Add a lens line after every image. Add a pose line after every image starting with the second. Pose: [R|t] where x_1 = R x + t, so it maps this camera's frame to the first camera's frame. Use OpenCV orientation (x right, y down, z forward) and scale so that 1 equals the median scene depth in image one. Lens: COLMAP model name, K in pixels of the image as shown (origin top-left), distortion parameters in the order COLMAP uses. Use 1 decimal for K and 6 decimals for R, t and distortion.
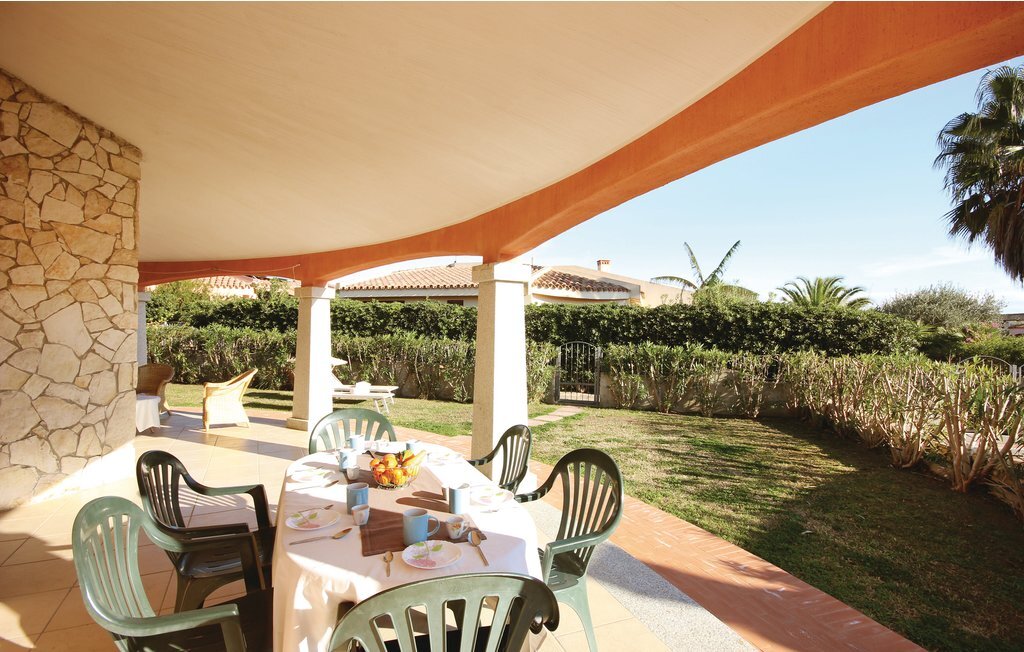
lens RADIAL K [[474.6, 0, 512.0], [0, 474.6, 326.0], [0, 0, 1]] dist [0.001307, -0.007302]
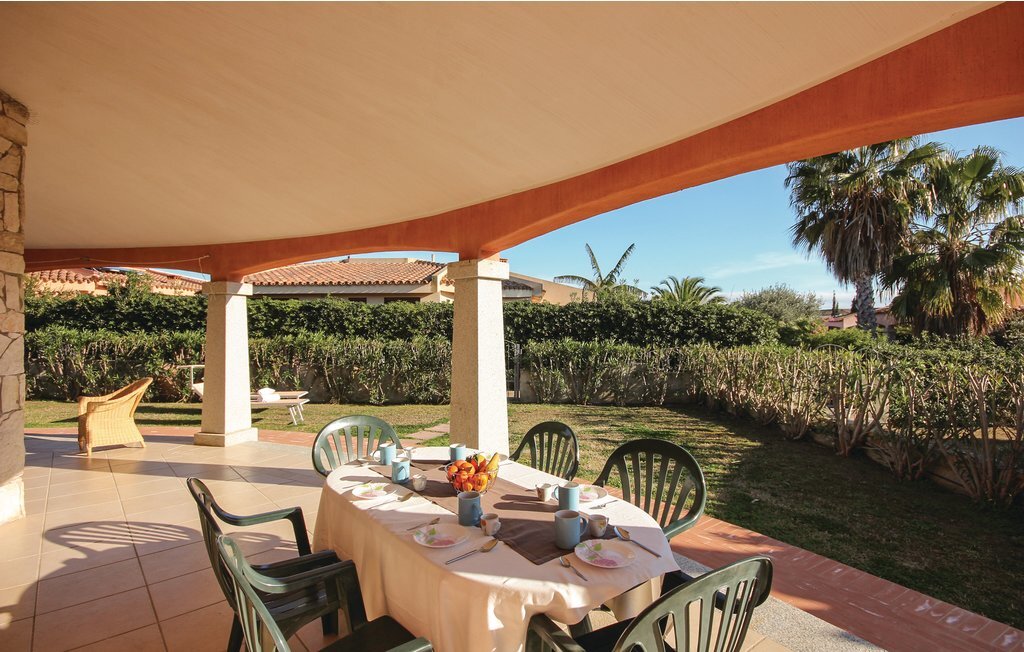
lens RADIAL K [[474.6, 0, 512.0], [0, 474.6, 326.0], [0, 0, 1]] dist [0.001307, -0.007302]
pose [[0.968771, -0.011576, 0.247688, -0.082804], [0.010489, 0.999929, 0.005709, -0.000257], [-0.247736, -0.002933, 0.968823, 0.012206]]
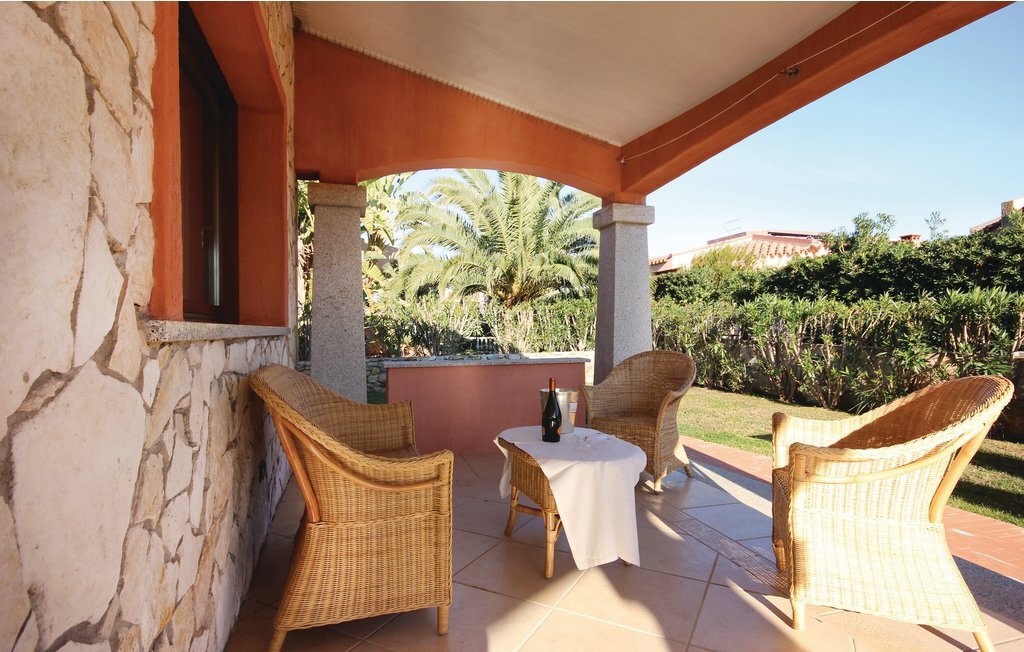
lens RADIAL K [[540.8, 0, 512.0], [0, 540.8, 326.0], [0, 0, 1]] dist [0.000853, 0.000129]
pose [[0.555601, -0.016444, -0.831287, -0.315011], [0.022079, 0.999744, -0.005019, 0.041590], [0.831156, -0.015566, 0.555821, 0.465932]]
